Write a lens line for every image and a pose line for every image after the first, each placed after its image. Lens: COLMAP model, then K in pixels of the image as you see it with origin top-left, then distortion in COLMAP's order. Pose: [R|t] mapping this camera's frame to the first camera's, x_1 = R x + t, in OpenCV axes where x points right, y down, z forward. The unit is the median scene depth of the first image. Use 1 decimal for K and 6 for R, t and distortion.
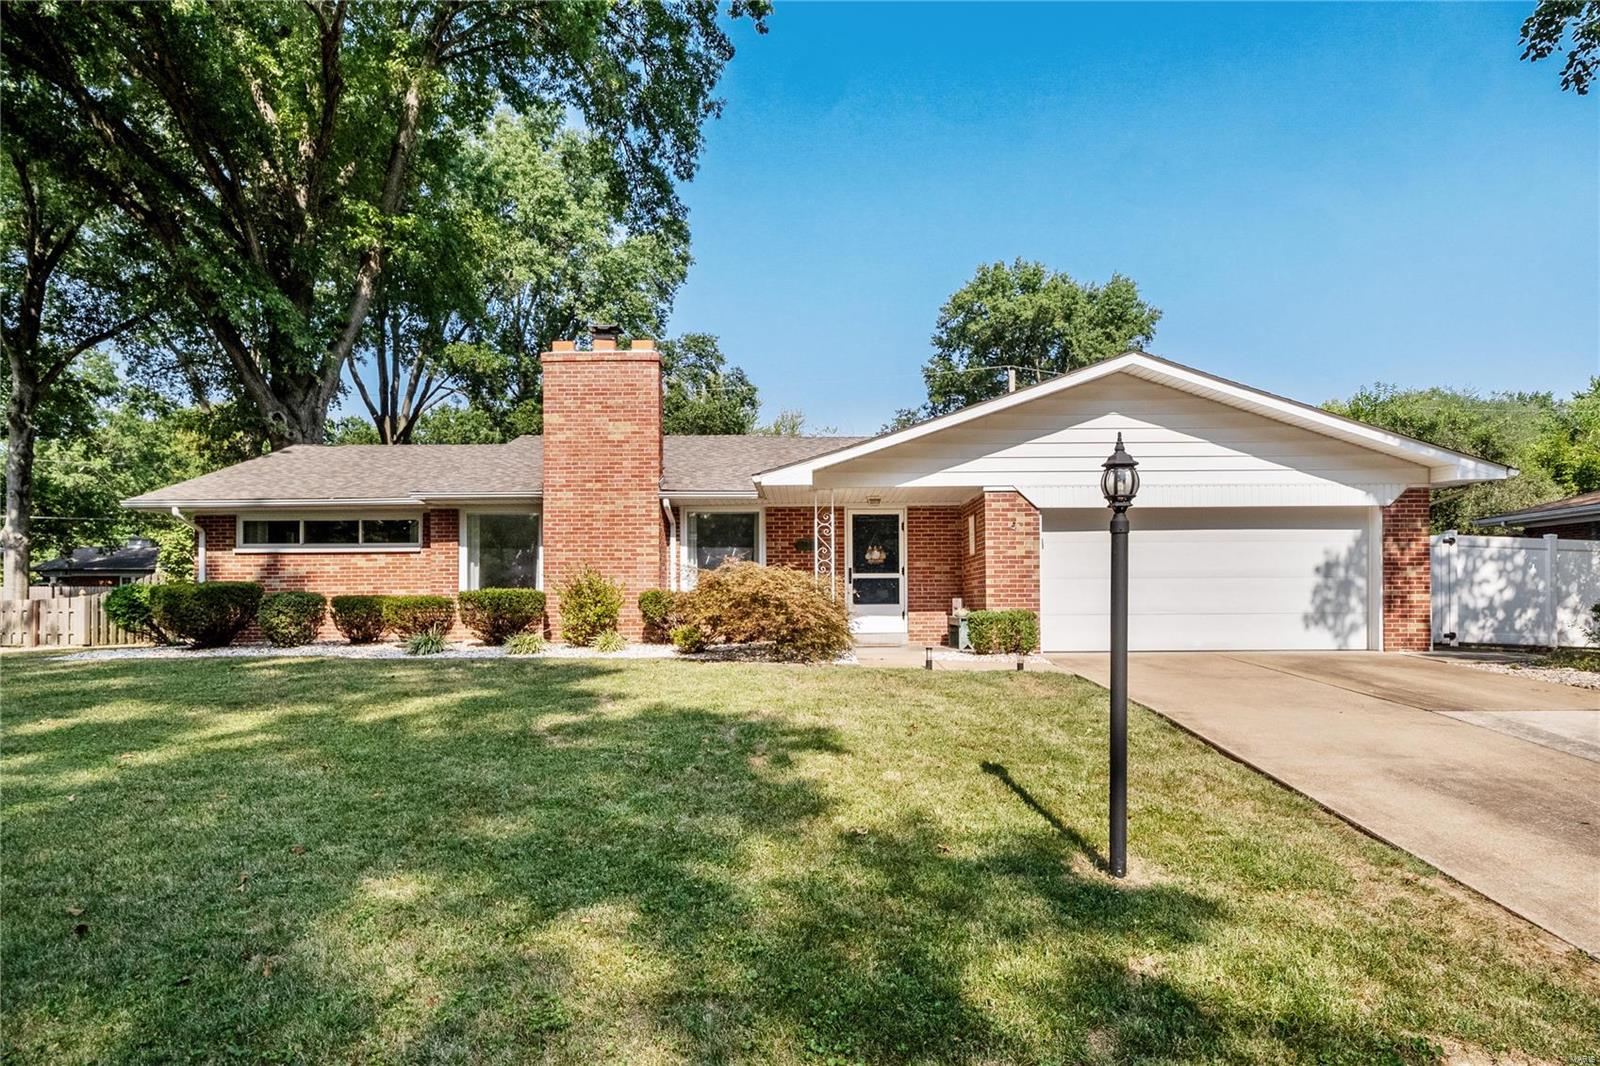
lens RADIAL K [[892.3, 0, 804.9], [0, 892.3, 585.7], [0, 0, 1]] dist [0.001400, 0.000114]
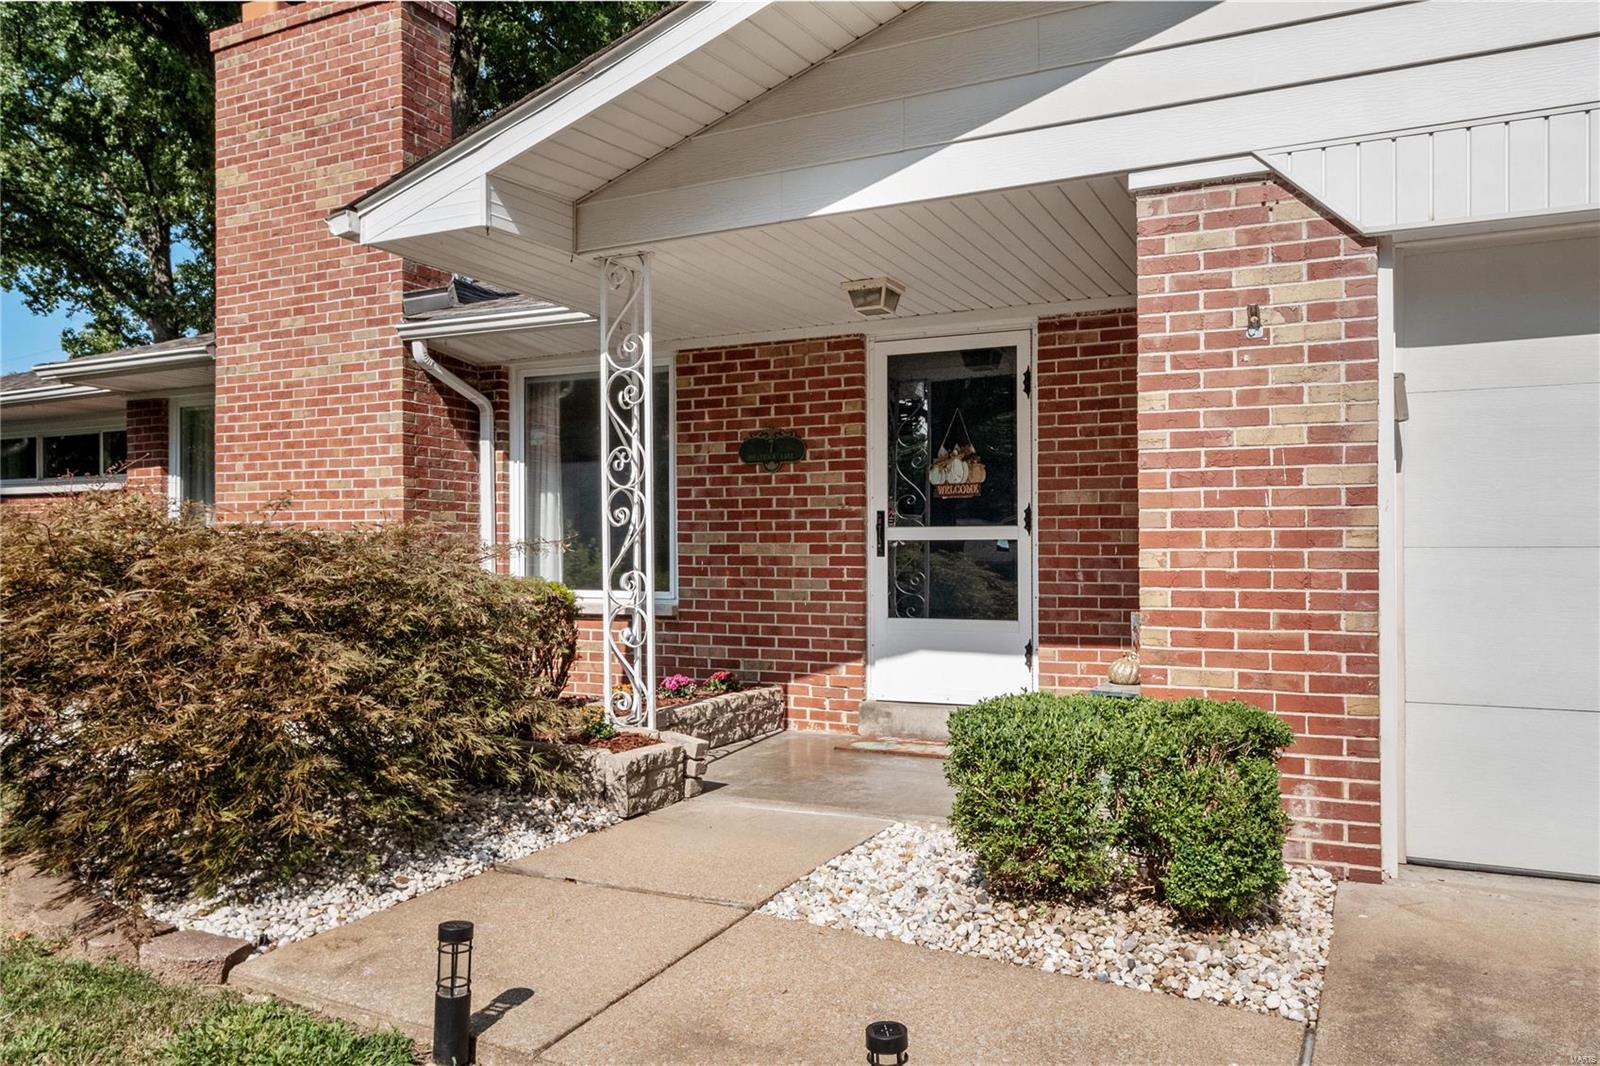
lens RADIAL K [[1237.5, 0, 800.0], [0, 1237.5, 533.0], [0, 0, 1]] dist [-0.000170, 0.002482]
pose [[0.889070, -0.001471, -0.457769, 0.247466], [-0.001397, 0.999981, -0.005926, -0.009112], [0.457769, 0.005908, 0.889051, 0.589159]]
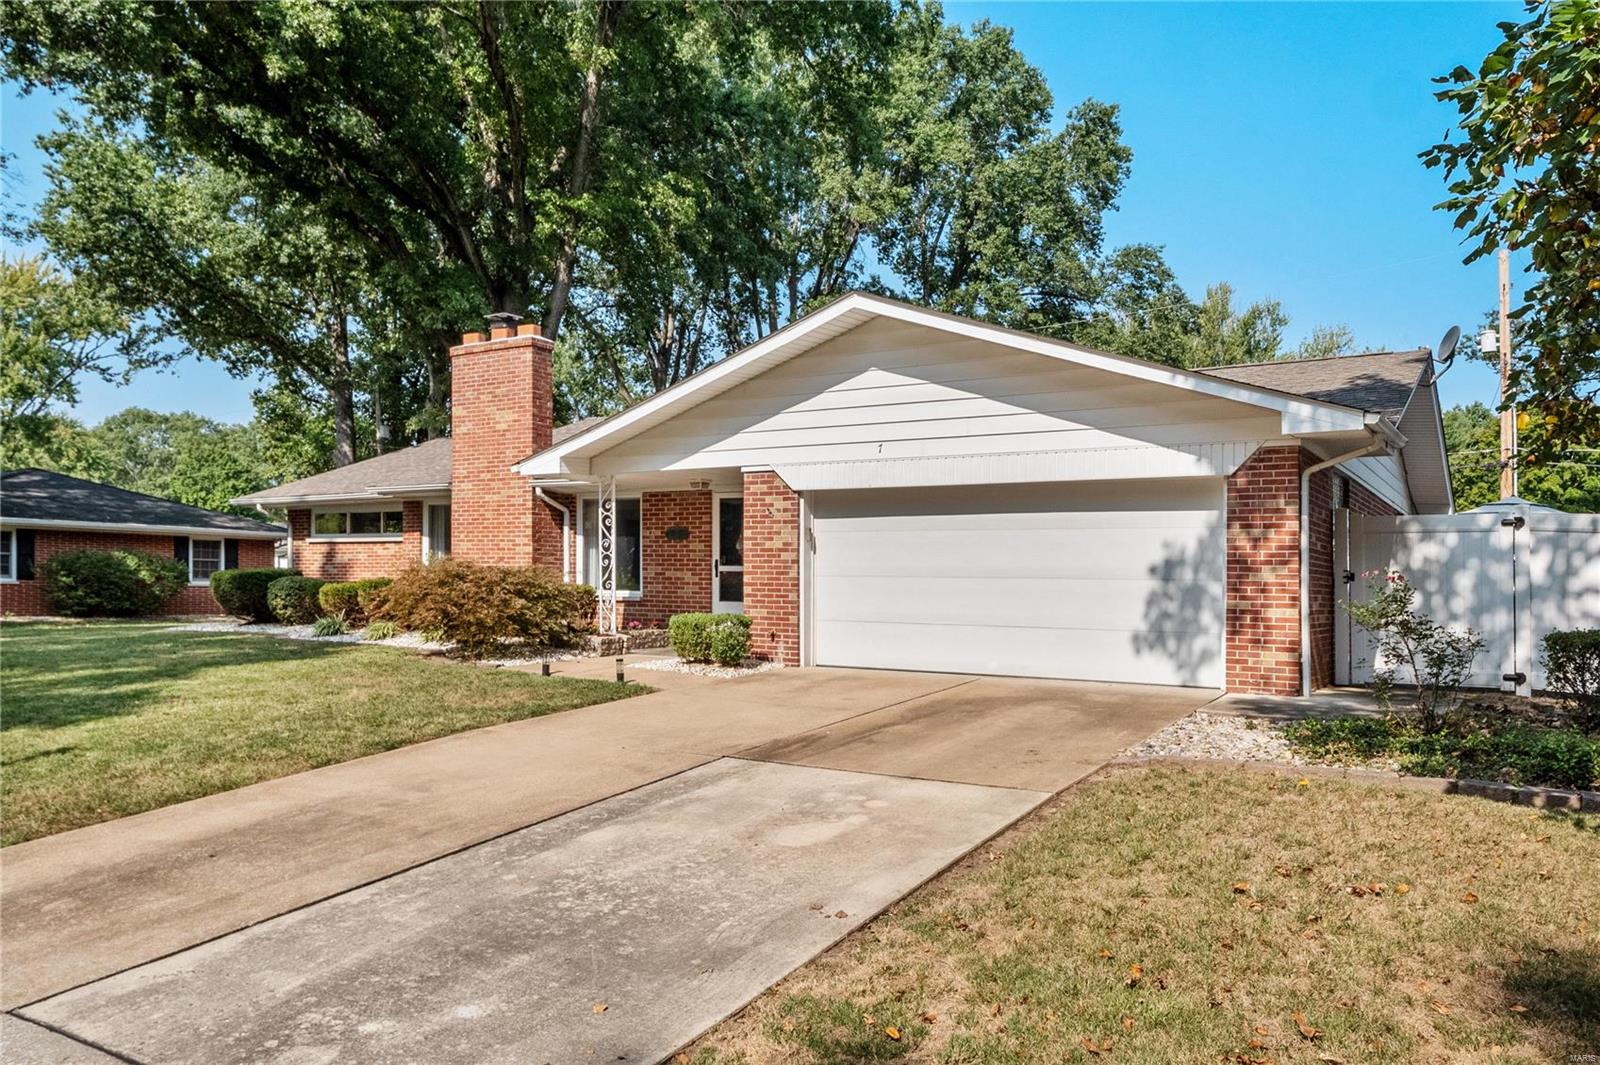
lens RADIAL K [[1115.5, 0, 799.3], [0, 1115.5, 579.0], [0, 0, 1]] dist [-0.001338, -0.000631]
pose [[0.857133, 0.016594, -0.514827, 0.711271], [-0.011160, 0.999845, 0.013648, -0.017608], [0.514974, -0.005952, 0.857185, 0.108837]]
